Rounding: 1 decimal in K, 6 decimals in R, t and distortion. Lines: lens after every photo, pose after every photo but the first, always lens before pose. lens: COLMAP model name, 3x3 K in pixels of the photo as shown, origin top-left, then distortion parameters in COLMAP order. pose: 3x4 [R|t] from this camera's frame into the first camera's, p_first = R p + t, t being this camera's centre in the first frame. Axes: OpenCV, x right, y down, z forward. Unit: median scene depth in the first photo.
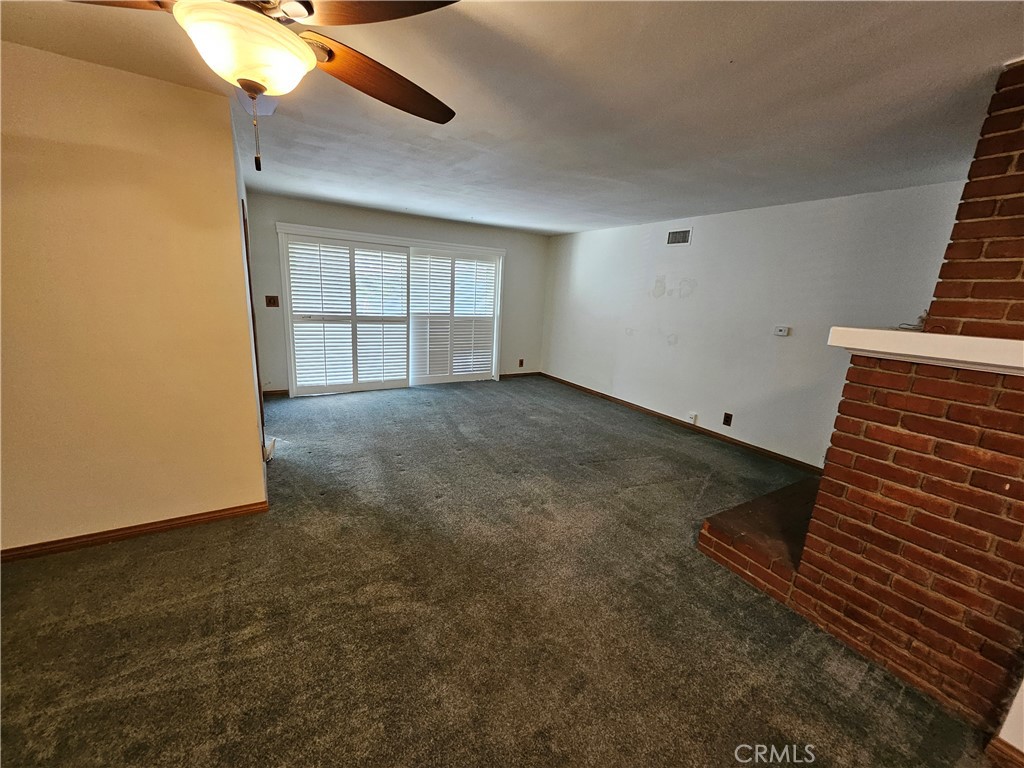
lens RADIAL K [[400.6, 0, 509.6], [0, 400.6, 384.0], [0, 0, 1]] dist [0.004020, -0.001497]
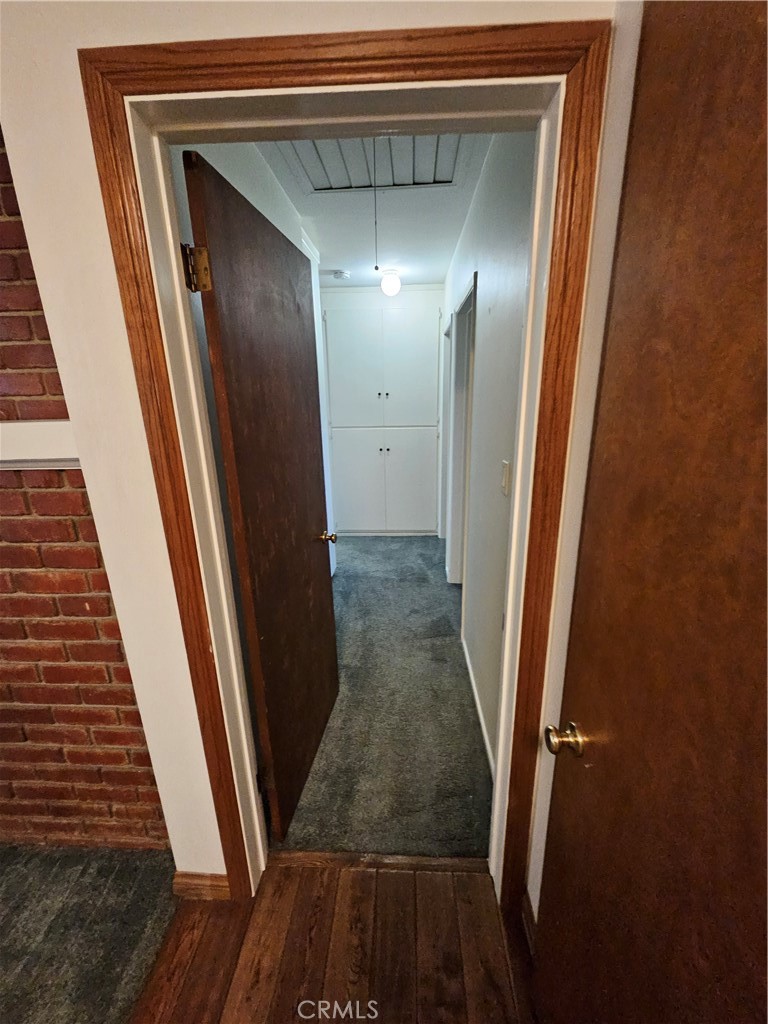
lens RADIAL K [[400.6, 0, 387.9], [0, 400.6, 506.7], [0, 0, 1]] dist [0.004020, -0.001497]
pose [[0.552446, -0.290570, 0.781263, 0.546673], [0.242707, 0.952736, 0.182722, 0.036987], [-0.797431, 0.088675, 0.596859, 0.018762]]
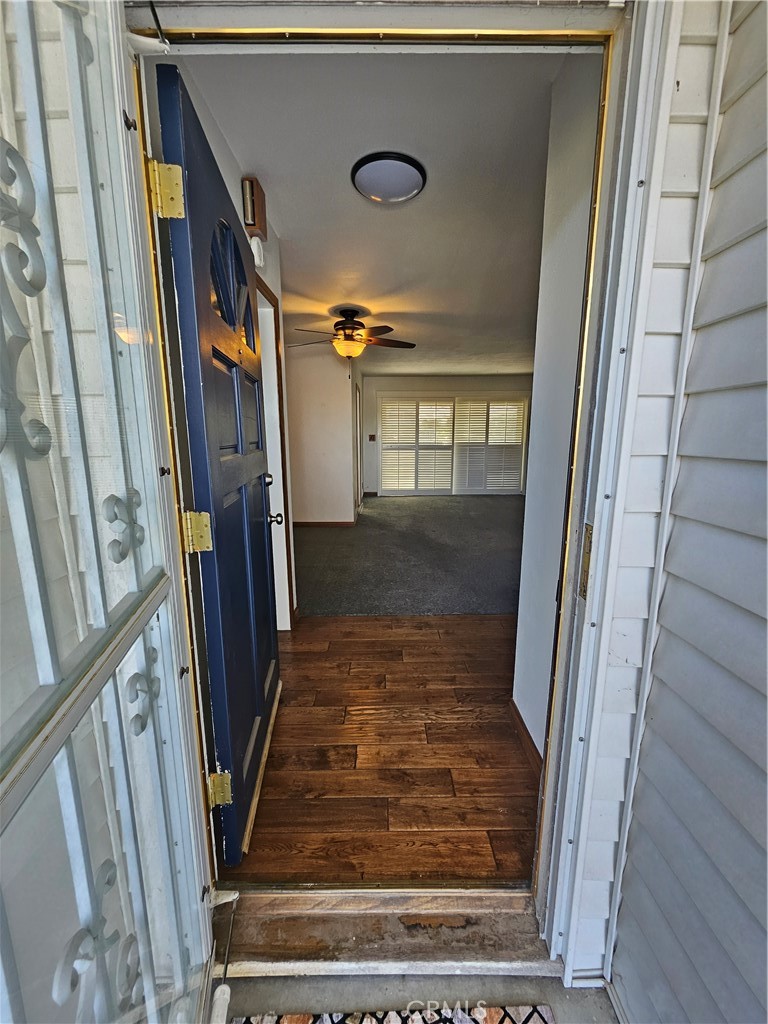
lens RADIAL K [[400.6, 0, 387.1], [0, 400.6, 508.1], [0, 0, 1]] dist [0.004020, -0.001497]
pose [[0.859879, 0.031850, -0.509503, 0.634664], [-0.065300, 0.996715, -0.047900, 0.315228], [0.506304, 0.074458, 0.859134, -0.754165]]
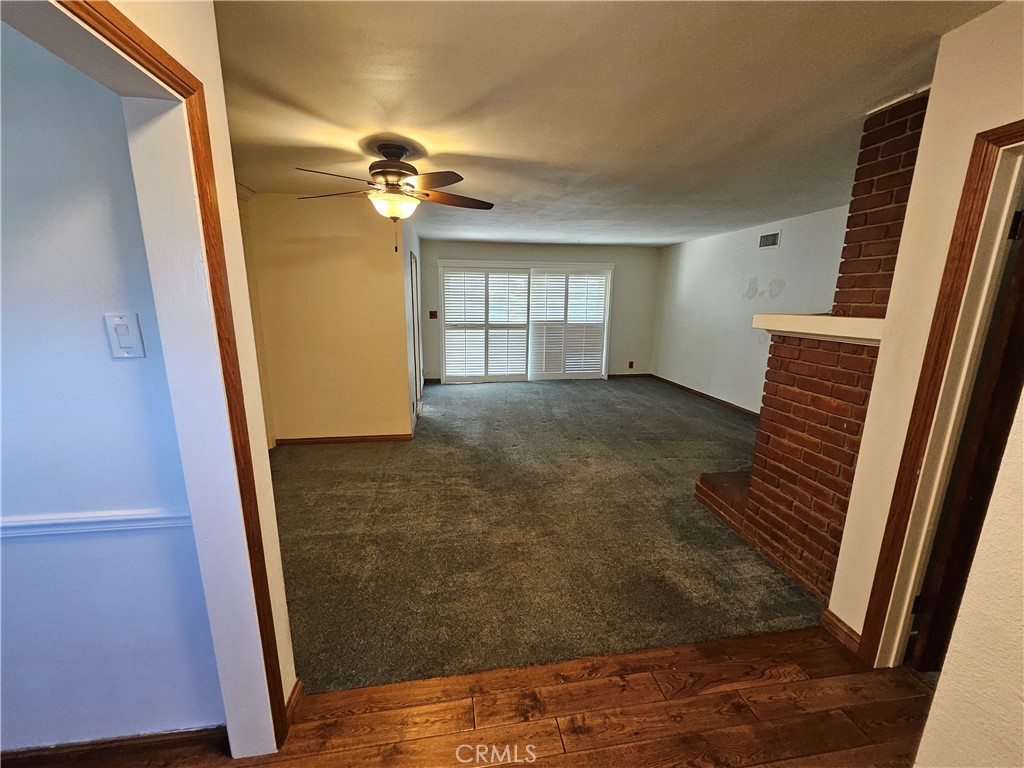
lens RADIAL K [[400.6, 0, 507.9], [0, 400.6, 383.0], [0, 0, 1]] dist [0.004020, -0.001497]
pose [[0.923902, 0.032720, -0.381228, 0.380691], [-0.045174, 0.998697, -0.023761, 0.106835], [0.379954, 0.039174, 0.924176, -0.375197]]
